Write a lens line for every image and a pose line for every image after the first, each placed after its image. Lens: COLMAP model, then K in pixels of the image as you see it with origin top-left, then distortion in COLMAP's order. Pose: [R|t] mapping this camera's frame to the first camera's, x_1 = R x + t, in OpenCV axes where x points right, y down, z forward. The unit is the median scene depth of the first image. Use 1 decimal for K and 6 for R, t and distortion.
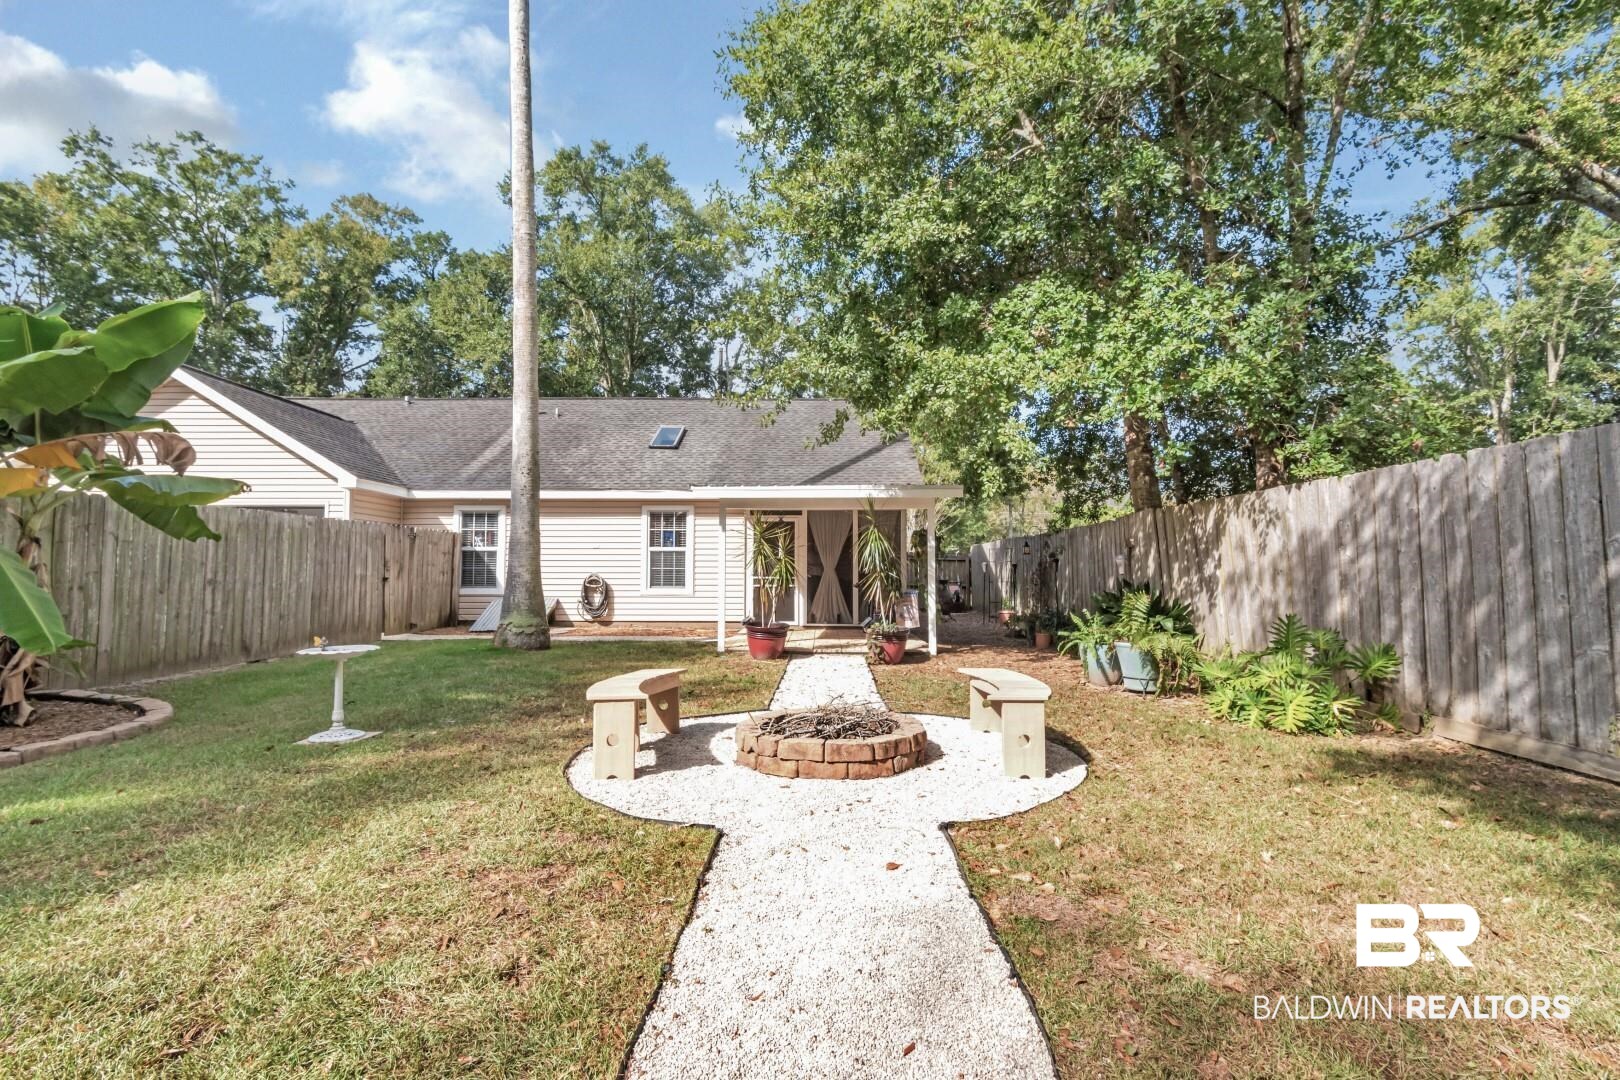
lens RADIAL K [[741.0, 0, 827.7], [0, 741.0, 543.8], [0, 0, 1]] dist [0.005514, -0.002277]
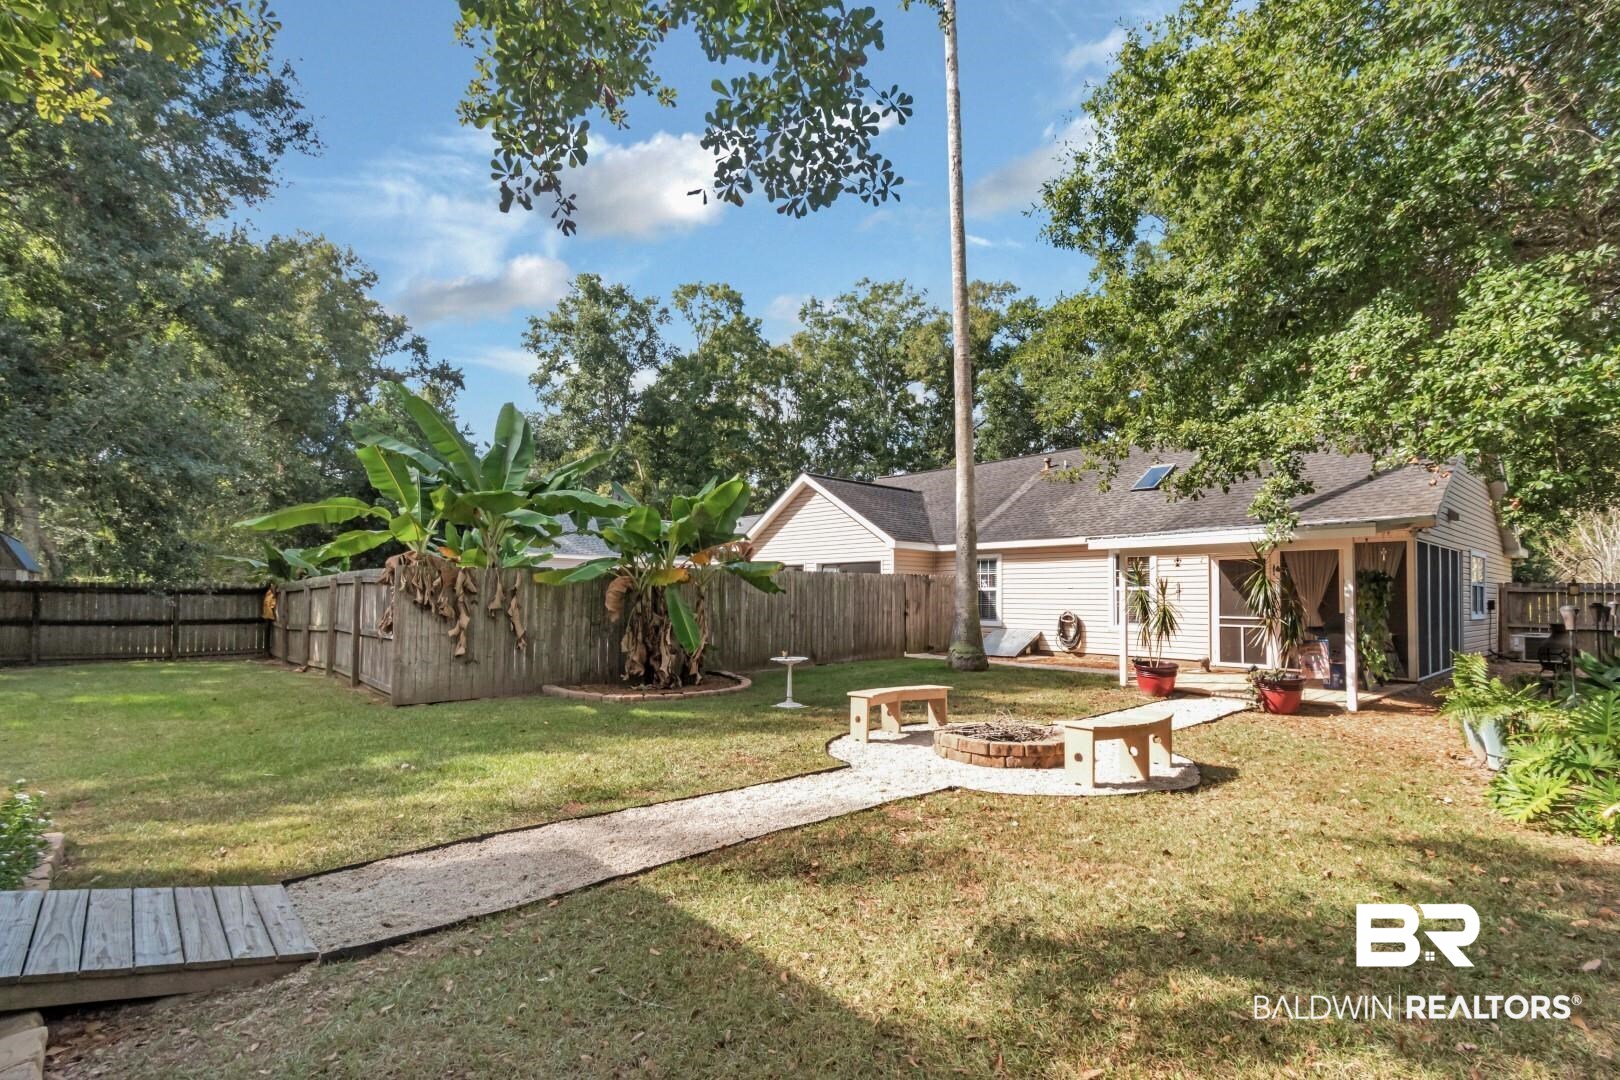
lens RADIAL K [[782.3, 0, 812.8], [0, 782.3, 585.1], [0, 0, 1]] dist [0.000934, 0.000243]
pose [[0.667328, -0.005889, -0.744741, 0.321786], [0.025131, 0.999577, 0.014614, -0.026530], [0.744340, -0.028469, 0.667194, -0.098912]]
